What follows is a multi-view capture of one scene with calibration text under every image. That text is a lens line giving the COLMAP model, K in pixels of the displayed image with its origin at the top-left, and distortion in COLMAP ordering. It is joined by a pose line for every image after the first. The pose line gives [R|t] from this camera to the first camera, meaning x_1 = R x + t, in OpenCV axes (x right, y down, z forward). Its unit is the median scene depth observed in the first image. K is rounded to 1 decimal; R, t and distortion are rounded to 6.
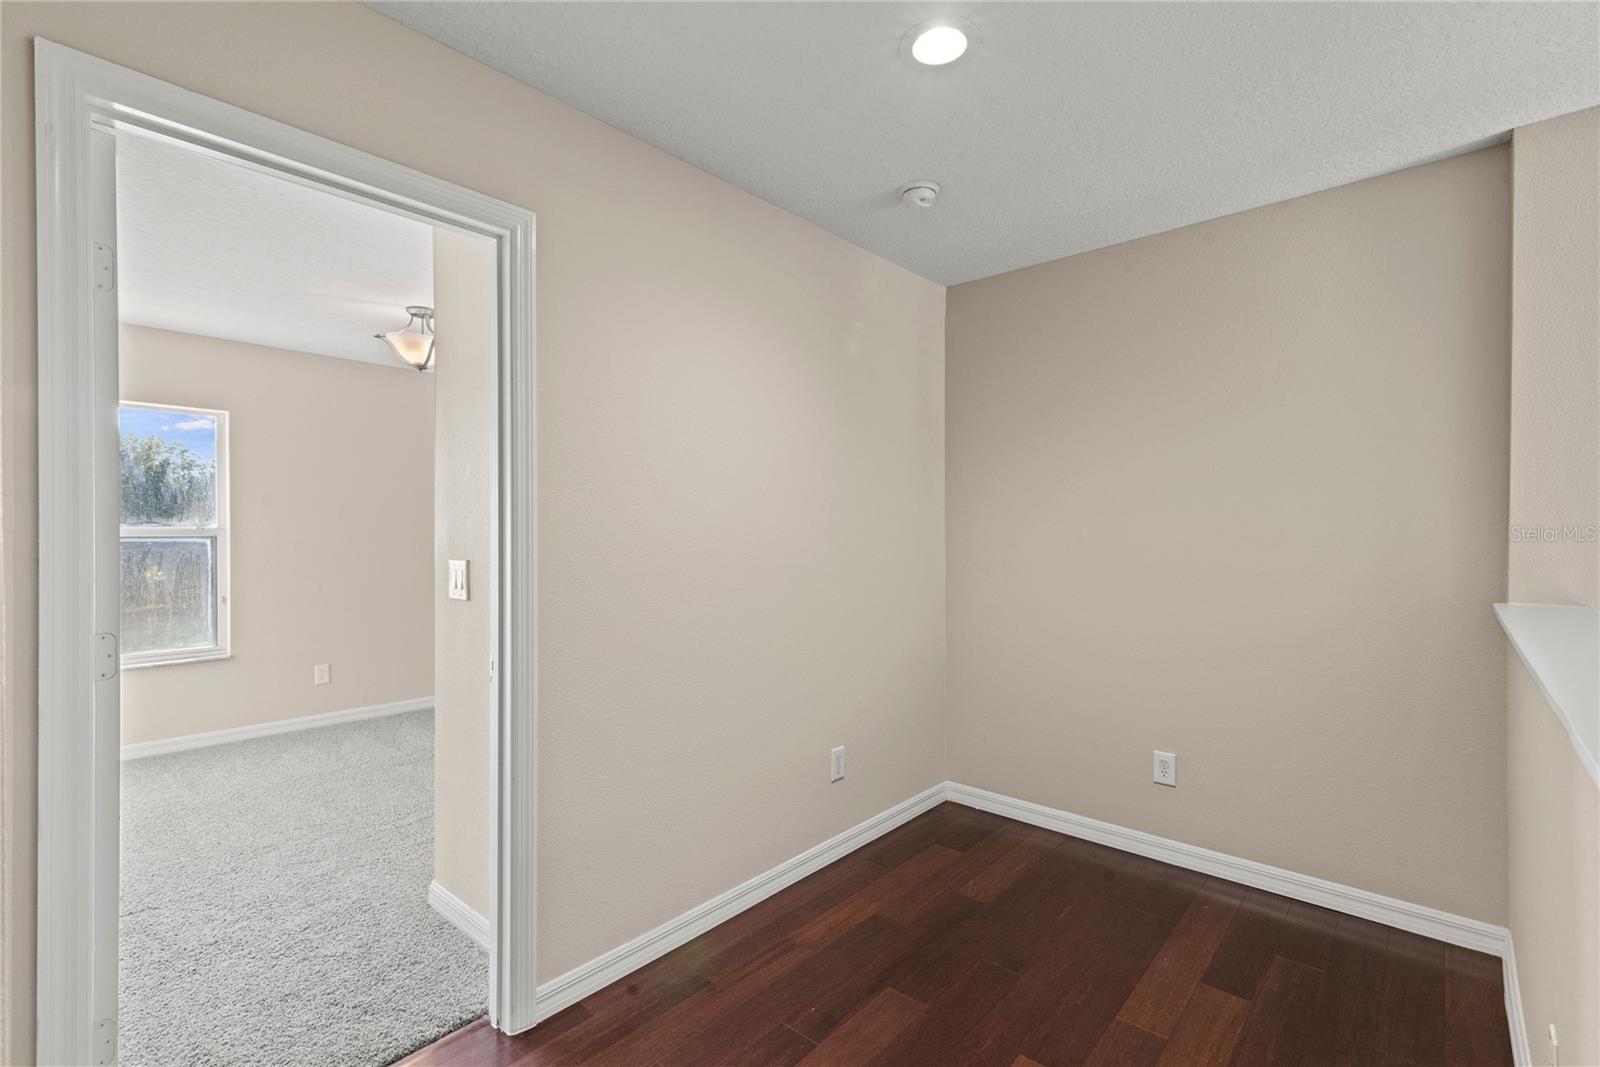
lens RADIAL K [[732.3, 0, 814.8], [0, 732.3, 536.6], [0, 0, 1]] dist [-0.009292, 0.000325]
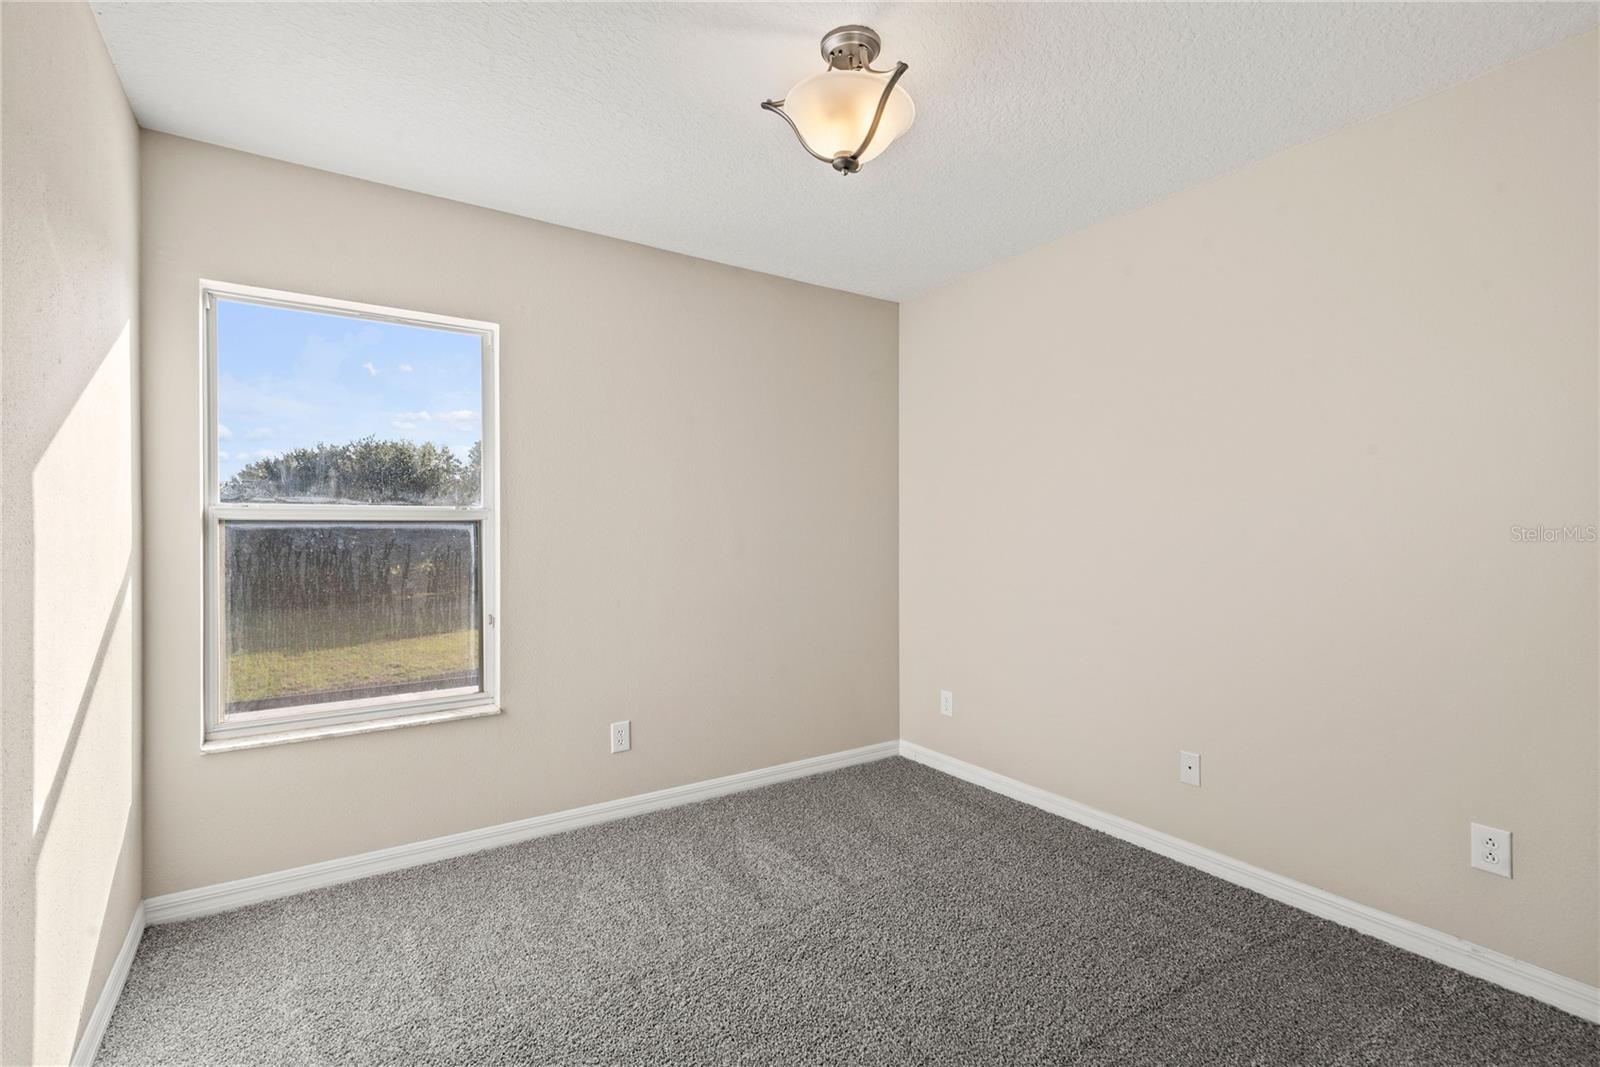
lens RADIAL K [[732.3, 0, 785.2], [0, 732.3, 526.3], [0, 0, 1]] dist [-0.009292, 0.000325]
pose [[0.958339, 0.000541, -0.285632, -0.391241], [-0.001355, 0.999996, -0.002652, 0.005894], [0.285630, 0.002929, 0.958336, 0.470065]]
